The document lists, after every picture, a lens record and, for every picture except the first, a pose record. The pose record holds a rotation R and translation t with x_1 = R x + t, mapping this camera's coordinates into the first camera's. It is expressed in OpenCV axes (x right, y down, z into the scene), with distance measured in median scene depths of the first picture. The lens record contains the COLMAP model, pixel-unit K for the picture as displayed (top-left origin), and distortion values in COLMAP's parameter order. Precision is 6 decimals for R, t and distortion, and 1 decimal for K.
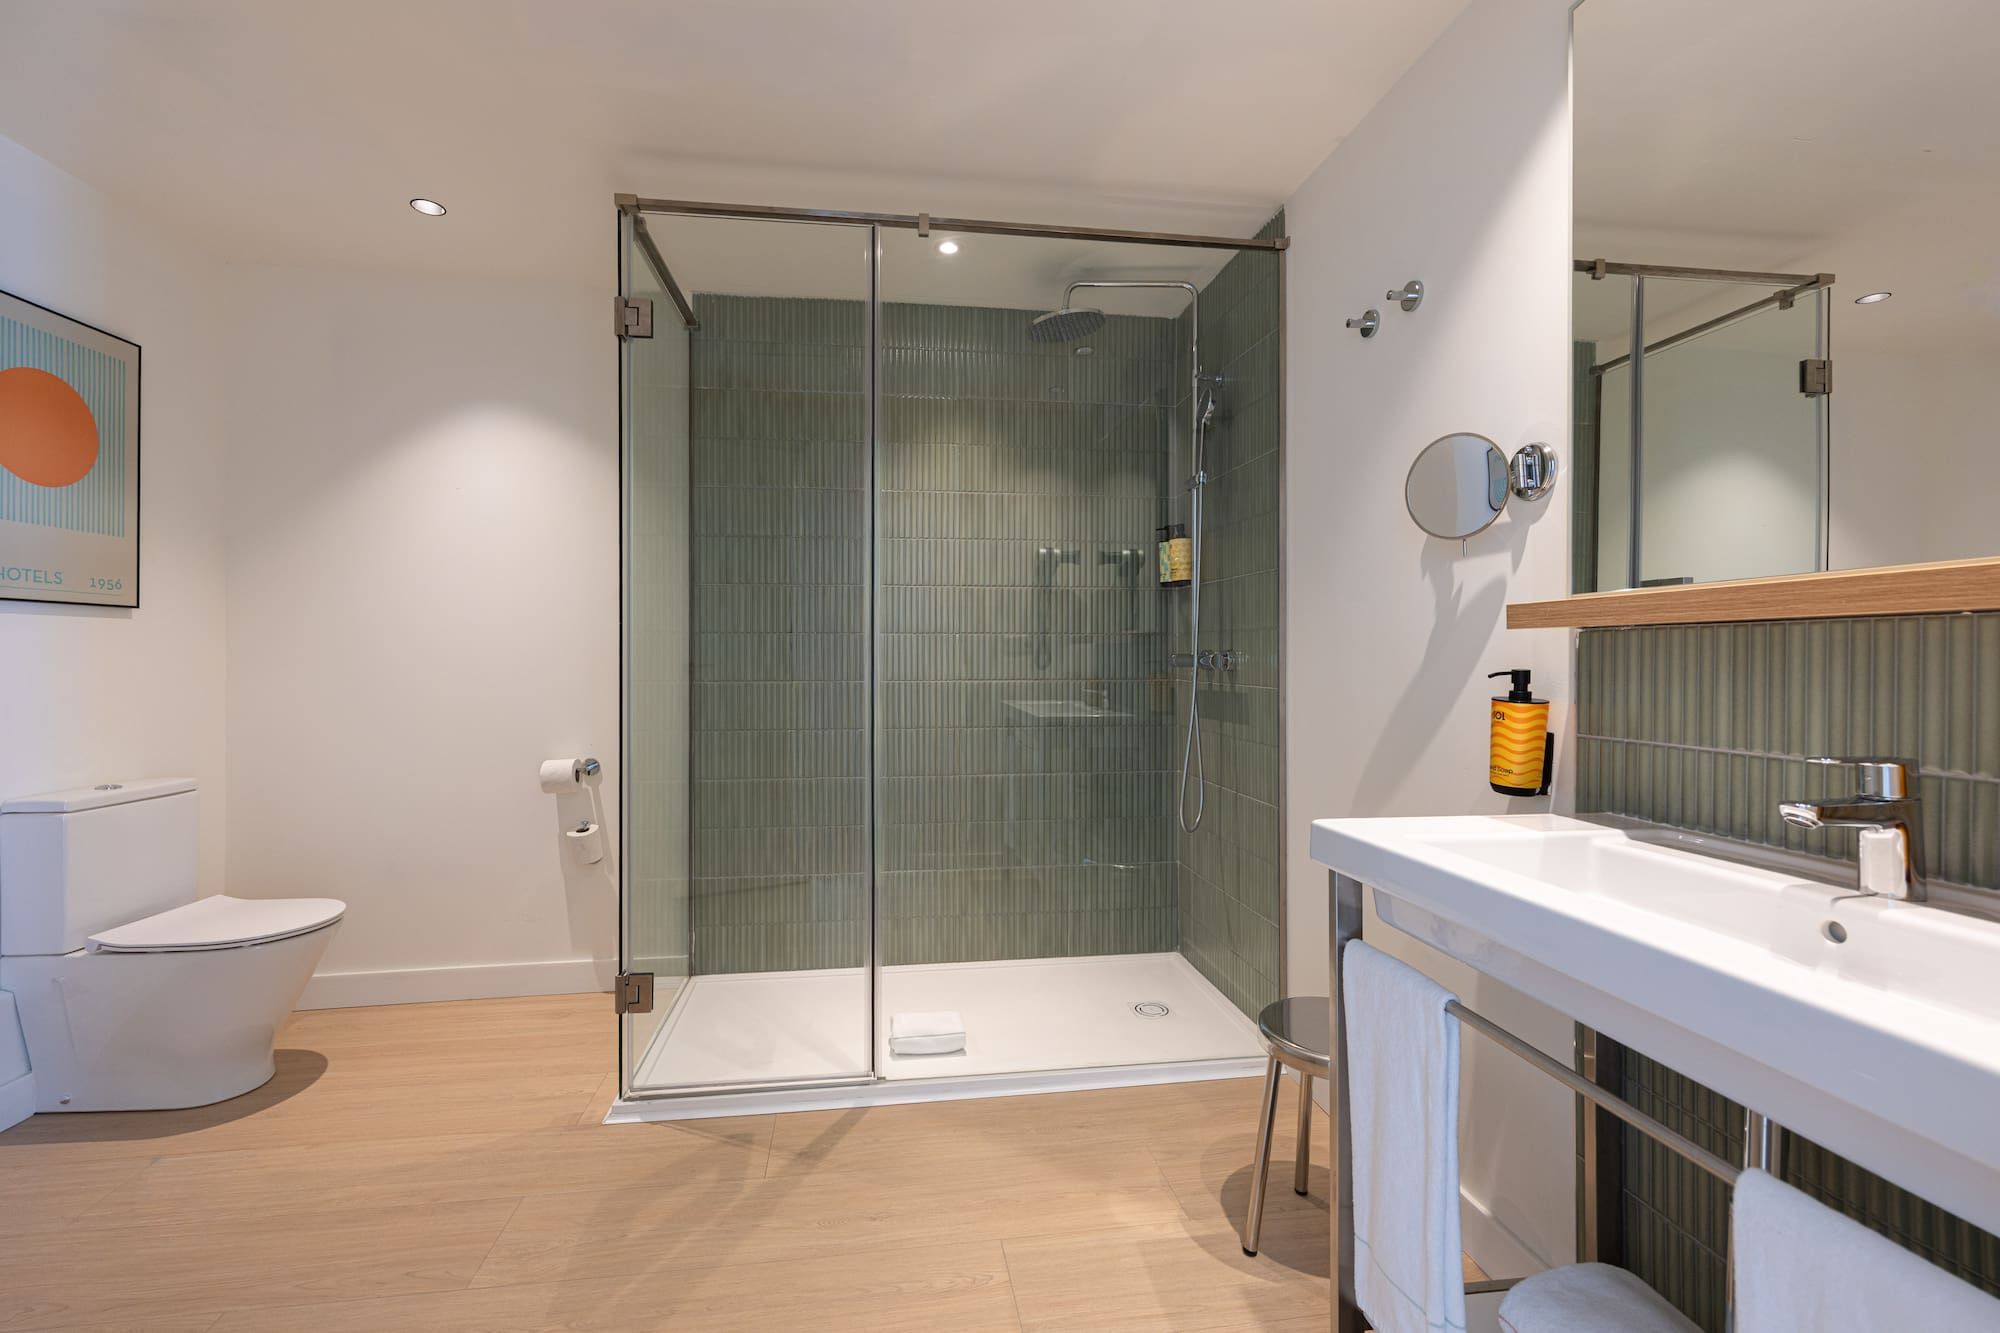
lens RADIAL K [[818.5, 0, 970.7], [0, 818.5, 668.8], [0, 0, 1]] dist [-0.000005, 0.000414]
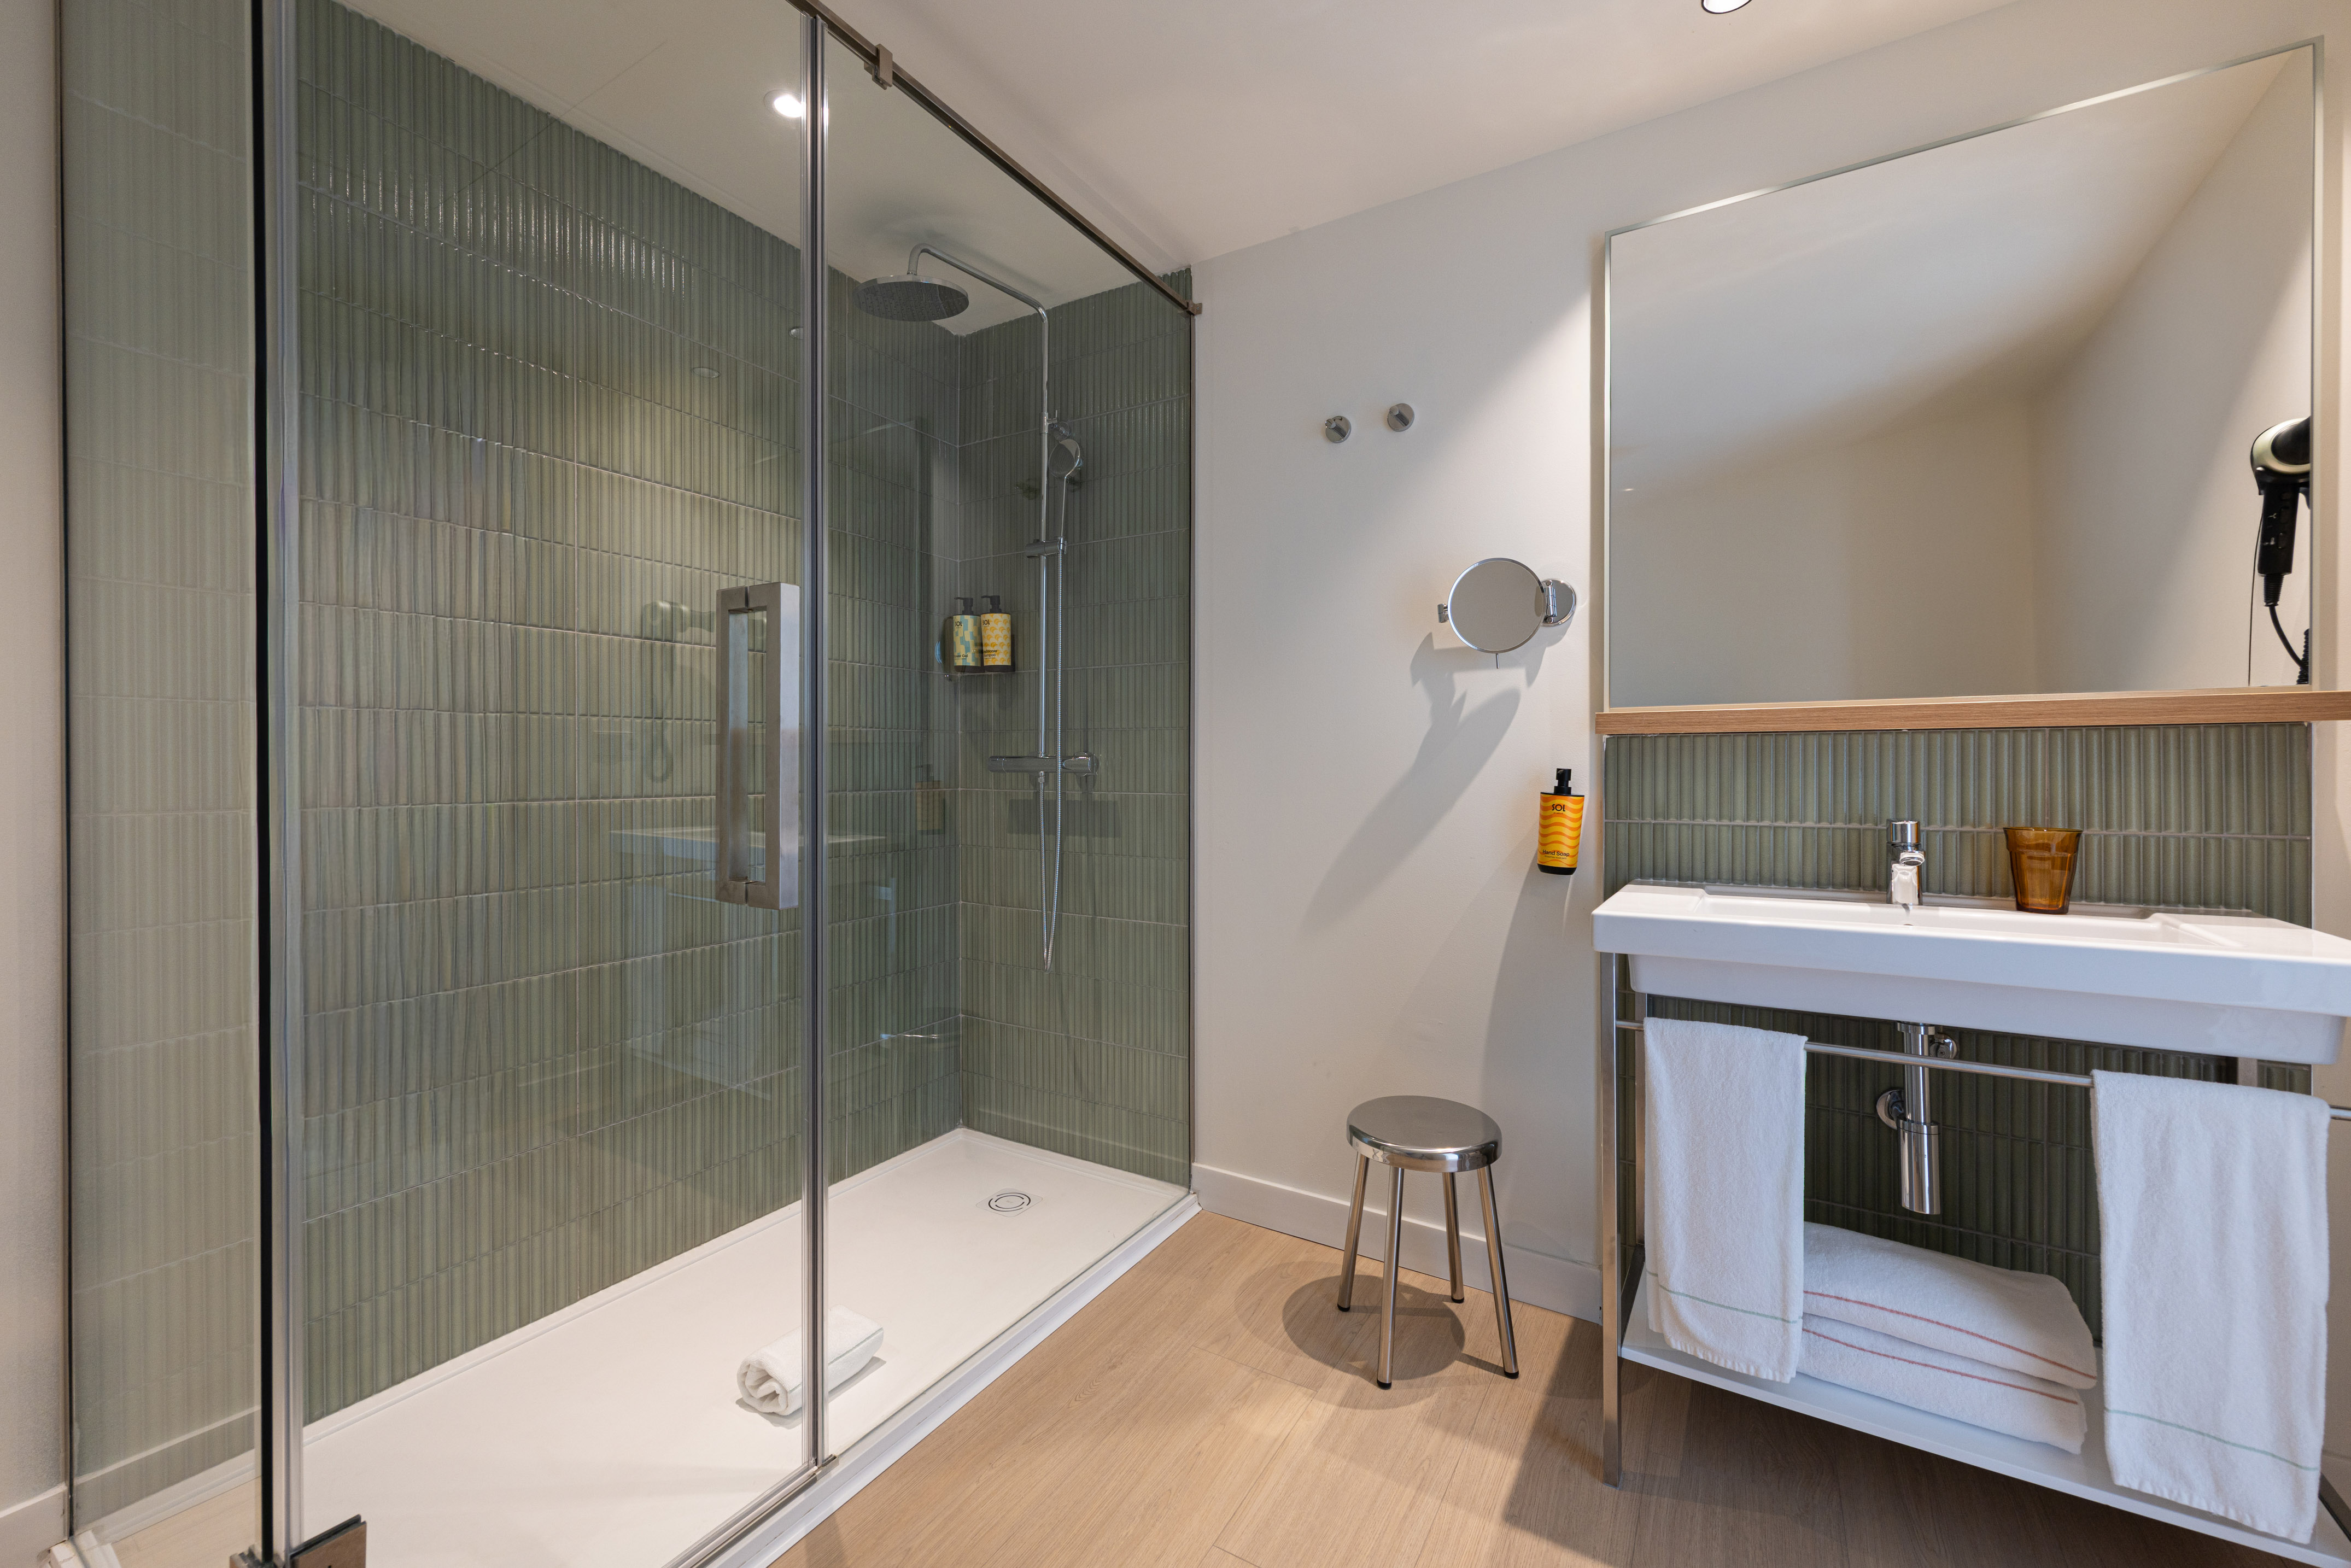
lens RADIAL K [[902.0, 0, 1343.6], [0, 902.0, 778.2], [0, 0, 1]] dist [-0.000975, -0.000047]
pose [[0.629711, -0.015289, 0.776679, -0.500482], [0.012190, 0.999878, 0.009799, -0.001739], [-0.776734, 0.003297, 0.629820, 0.386475]]
